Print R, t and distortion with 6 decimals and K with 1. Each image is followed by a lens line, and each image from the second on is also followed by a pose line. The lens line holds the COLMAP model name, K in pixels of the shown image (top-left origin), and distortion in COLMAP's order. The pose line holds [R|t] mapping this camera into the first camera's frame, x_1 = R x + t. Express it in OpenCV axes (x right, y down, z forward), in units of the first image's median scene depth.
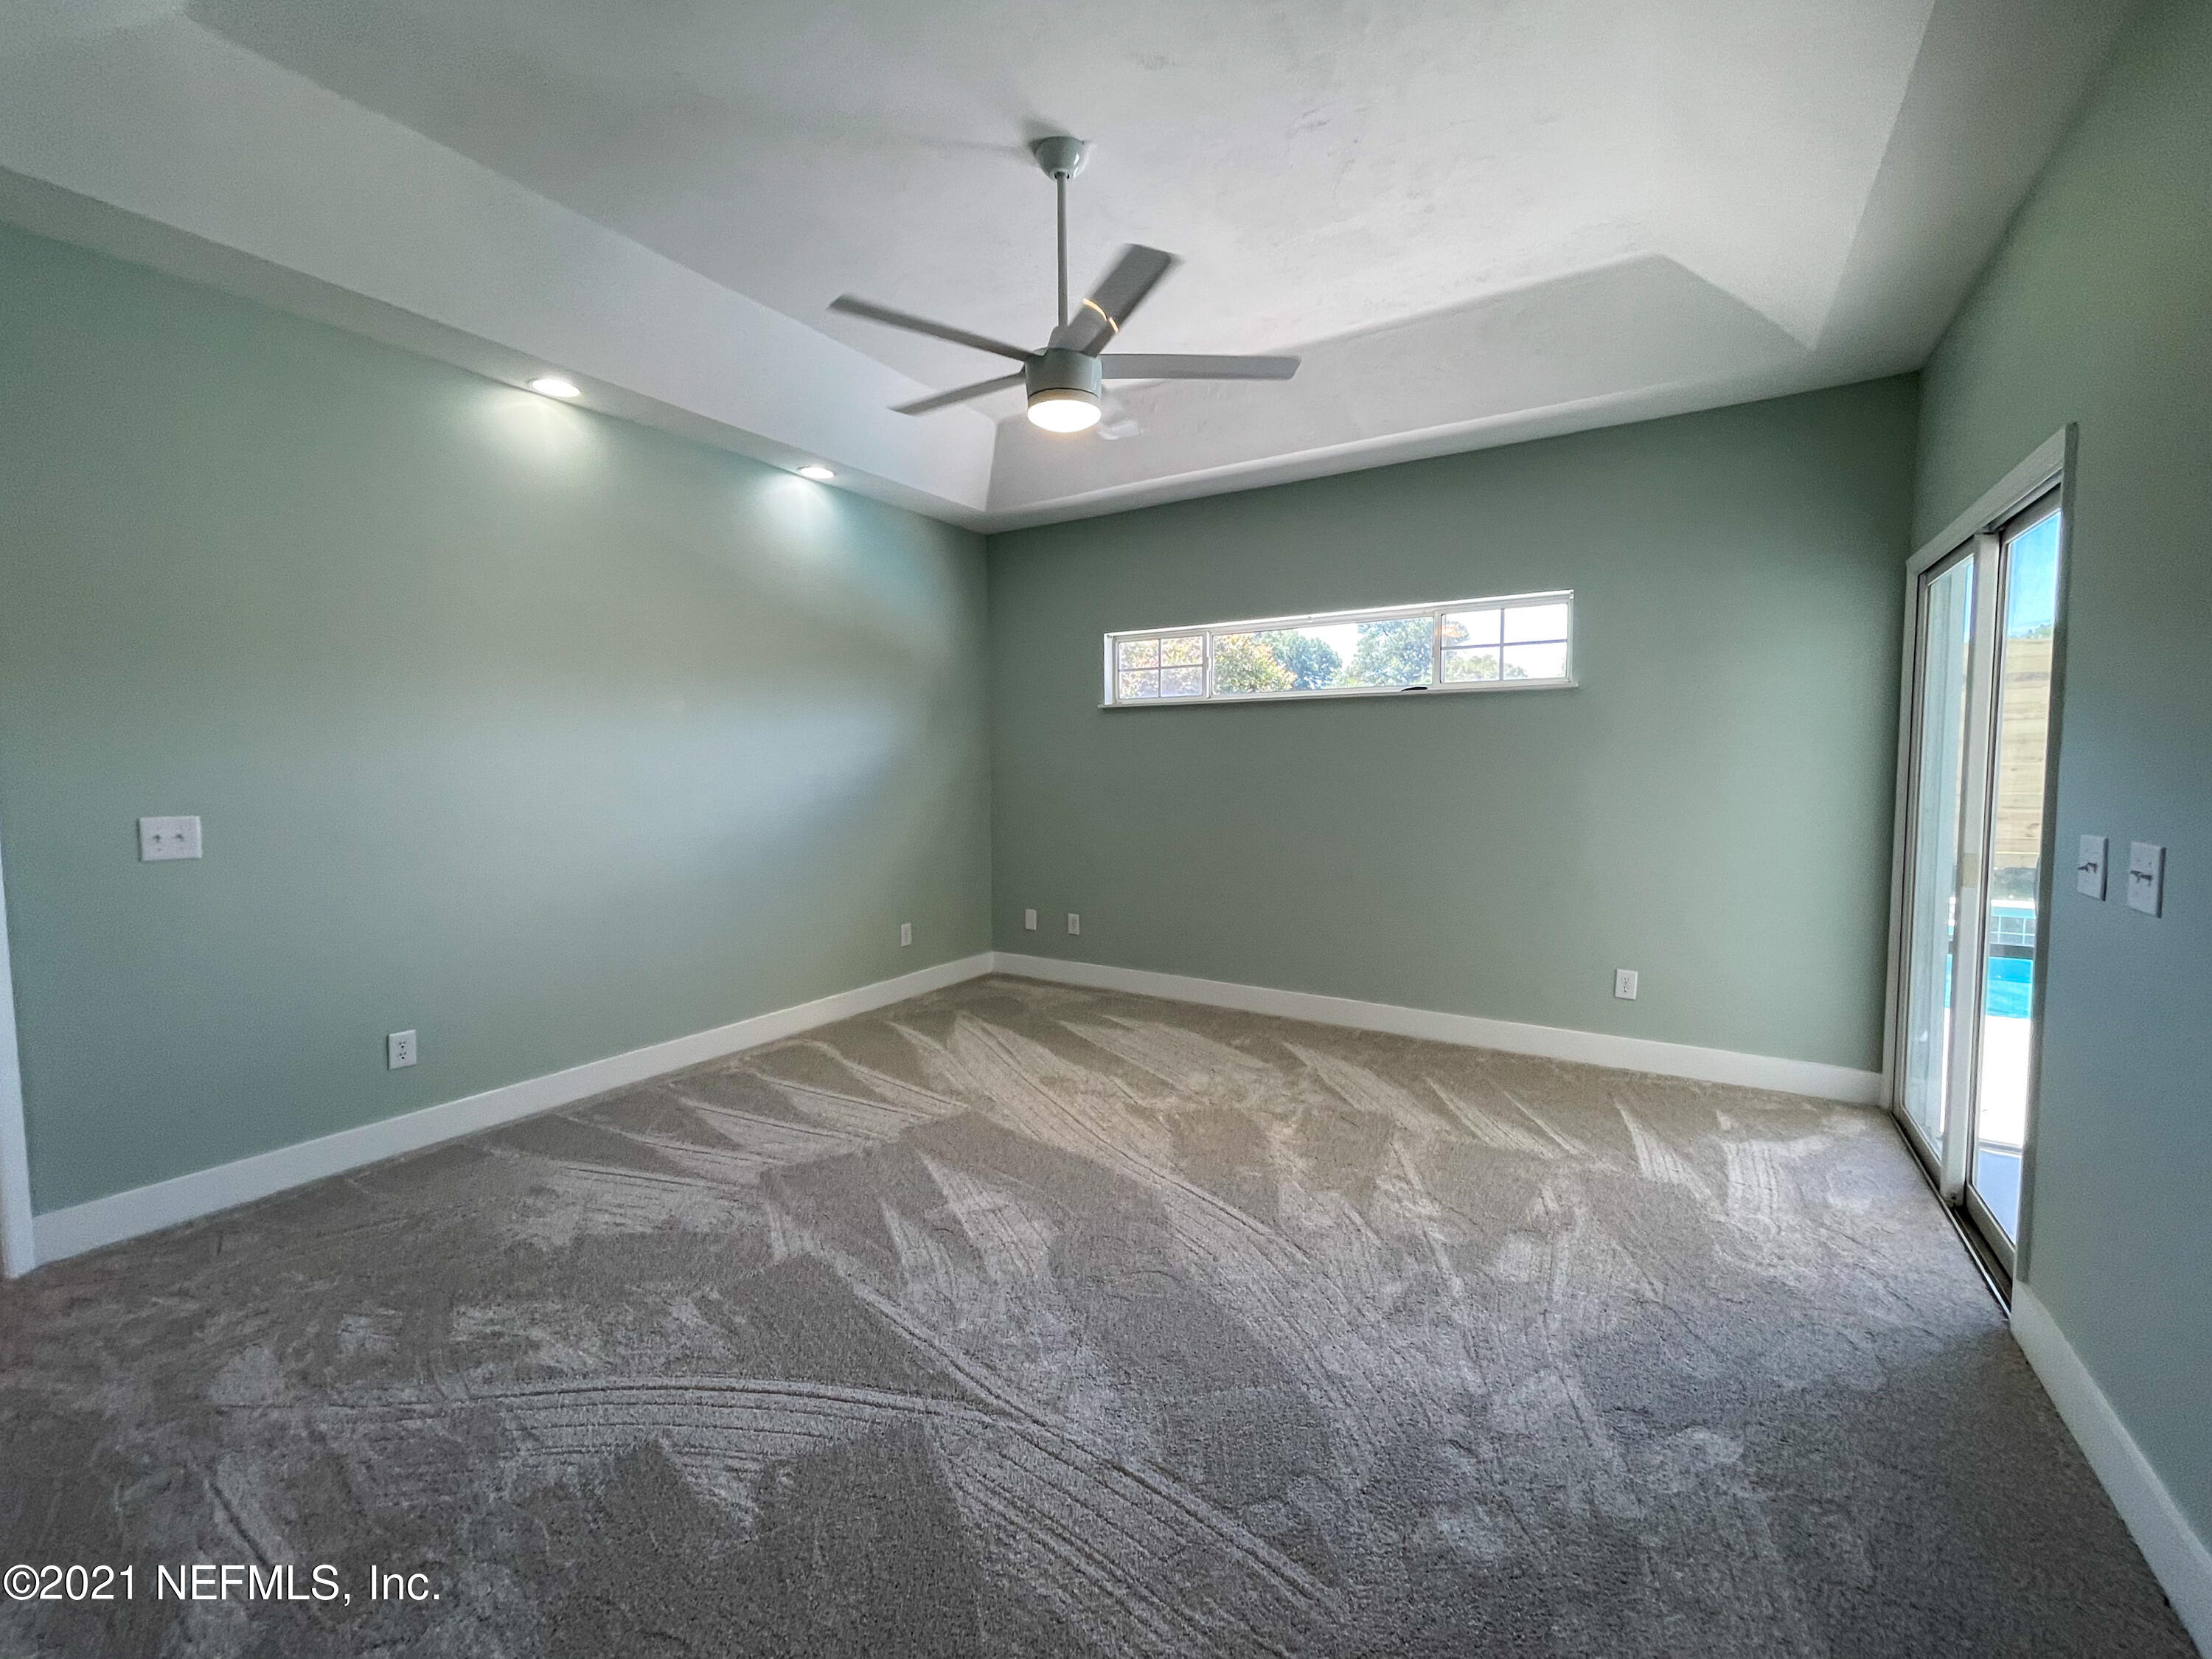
lens RADIAL K [[896.0, 0, 1104.9], [0, 896.0, 820.0], [0, 0, 1]] dist [-0.000307, -0.000017]
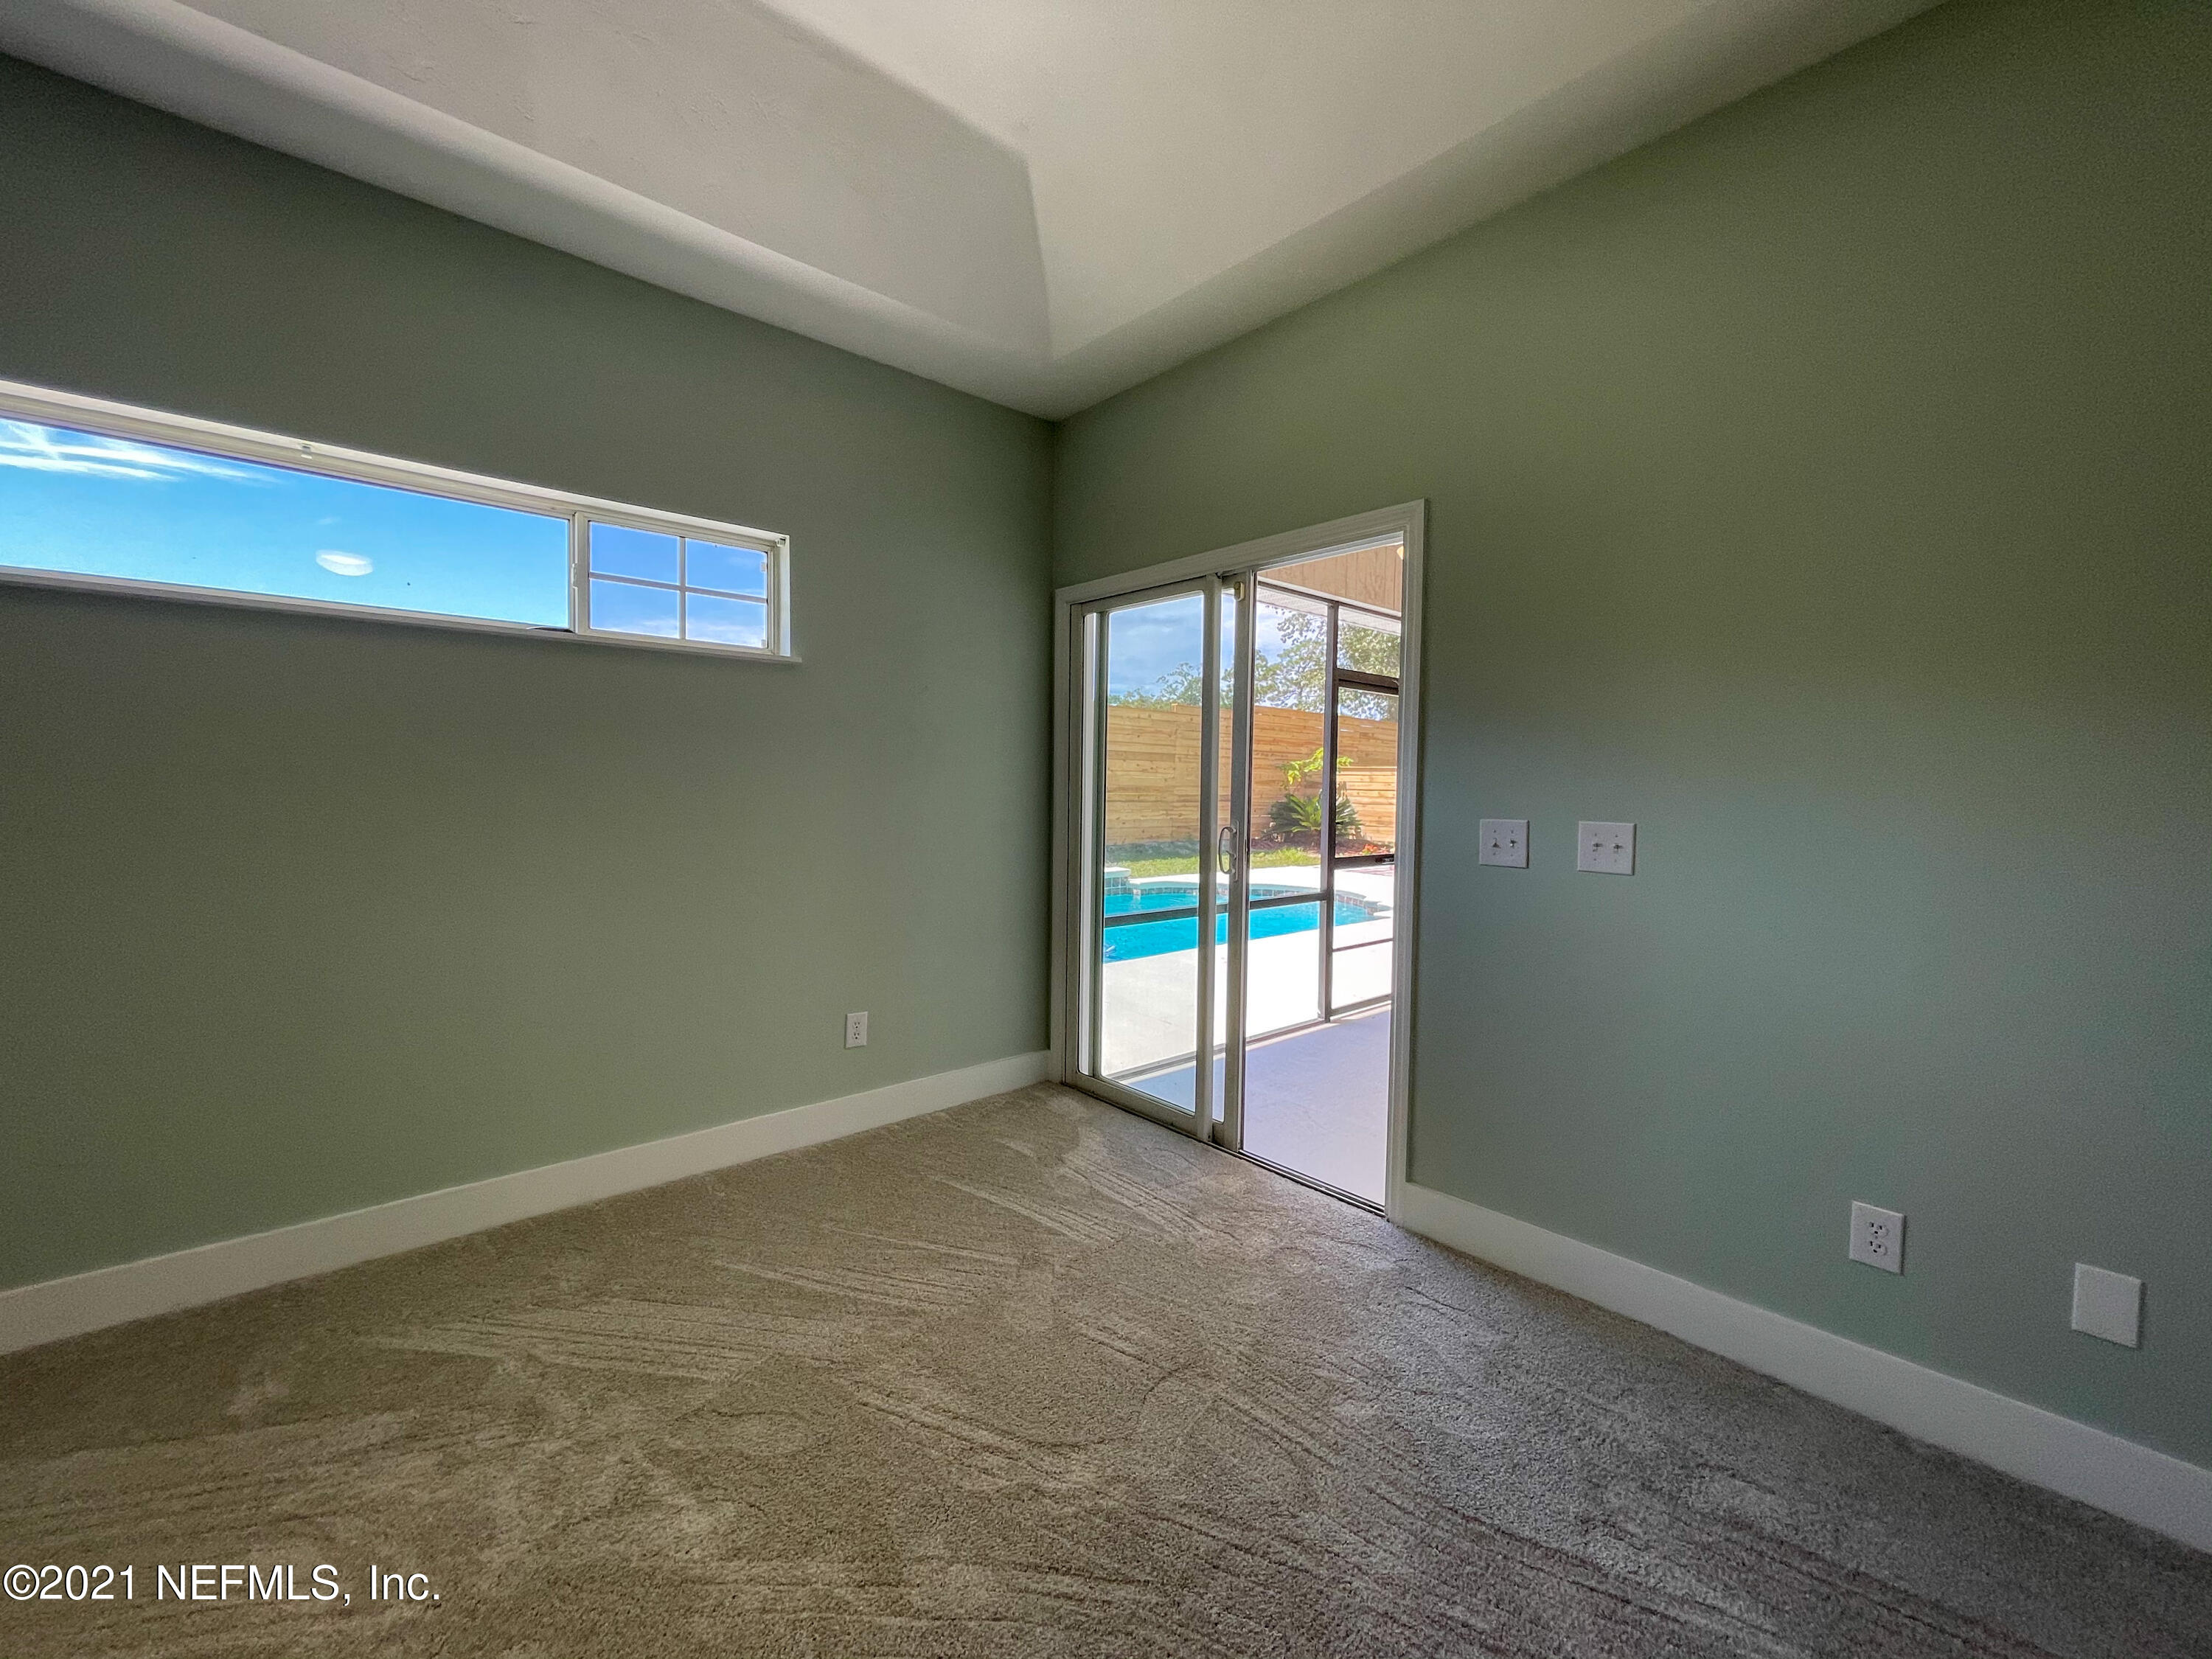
lens RADIAL K [[896.0, 0, 1104.9], [0, 896.0, 820.0], [0, 0, 1]] dist [-0.000307, -0.000017]
pose [[0.288100, -0.028677, 0.957171, -0.152615], [0.047116, 0.998765, 0.015741, -0.013306], [-0.956441, 0.040563, 0.289095, 0.583324]]
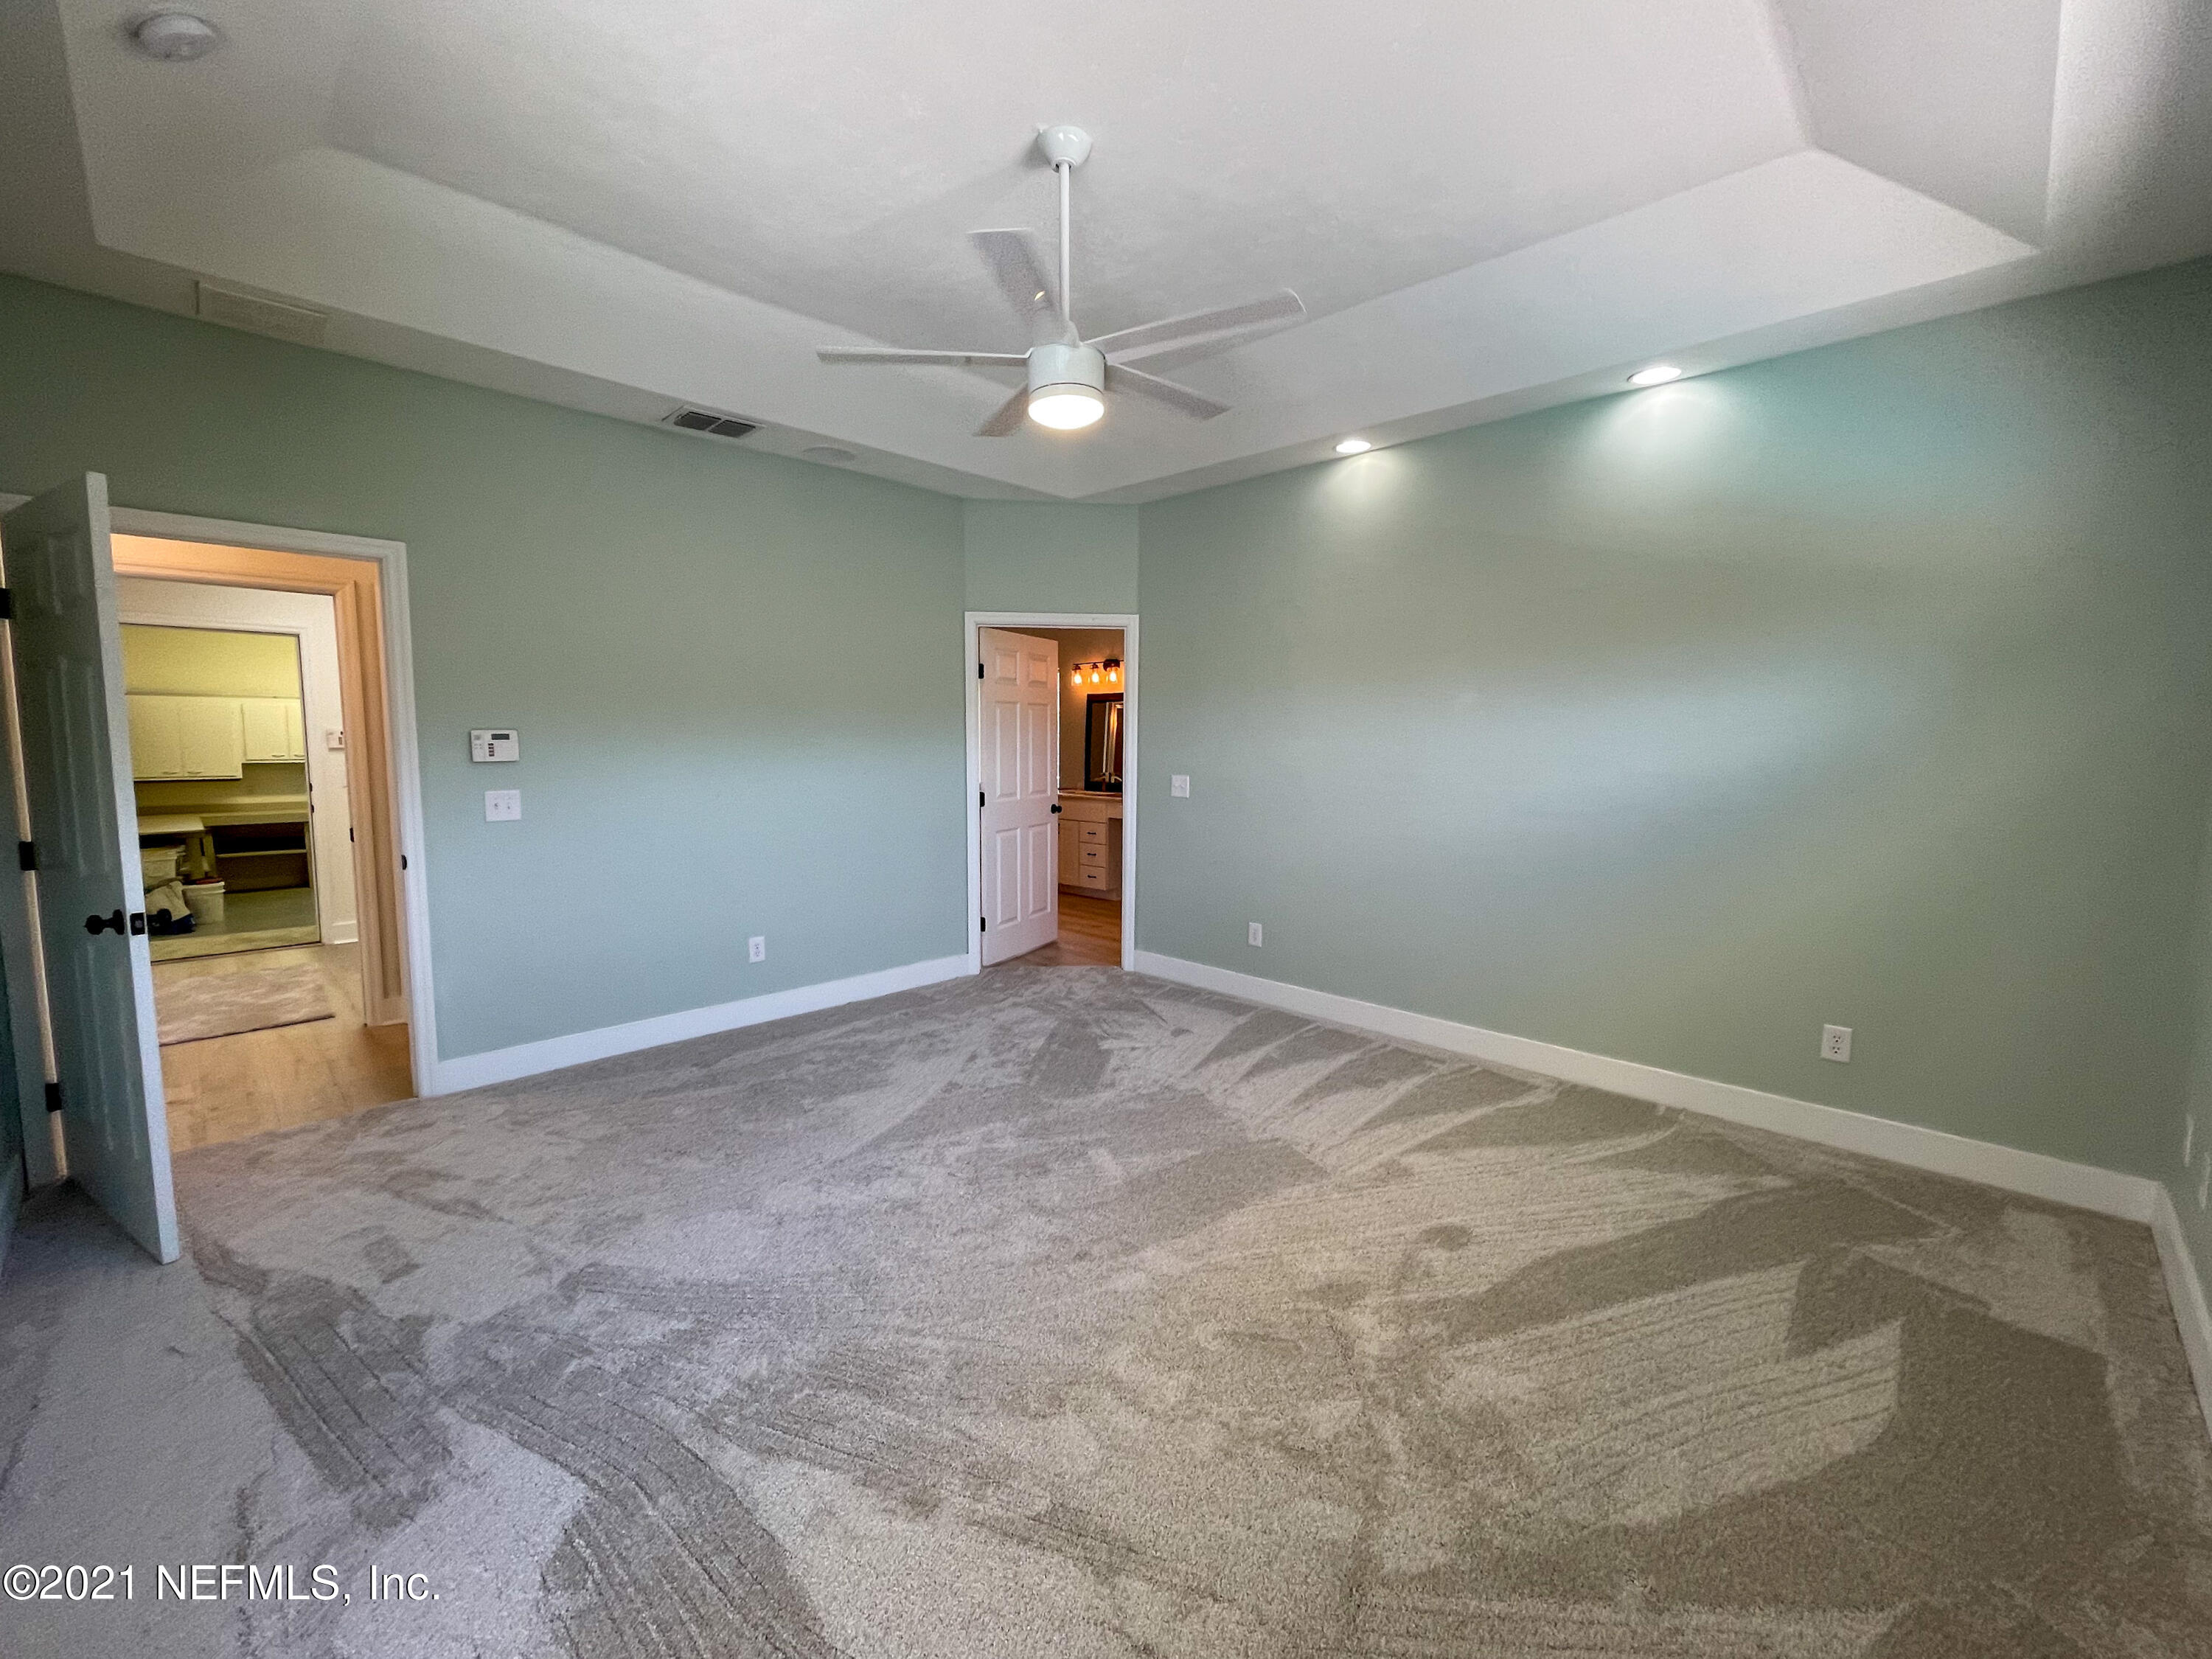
lens RADIAL K [[896.0, 0, 1104.9], [0, 896.0, 820.0], [0, 0, 1]] dist [-0.000307, -0.000017]
pose [[-0.201670, 0.095800, -0.974757, 0.665703], [-0.064340, 0.991760, 0.110782, -0.084297], [0.977338, 0.085058, -0.193845, 0.895711]]
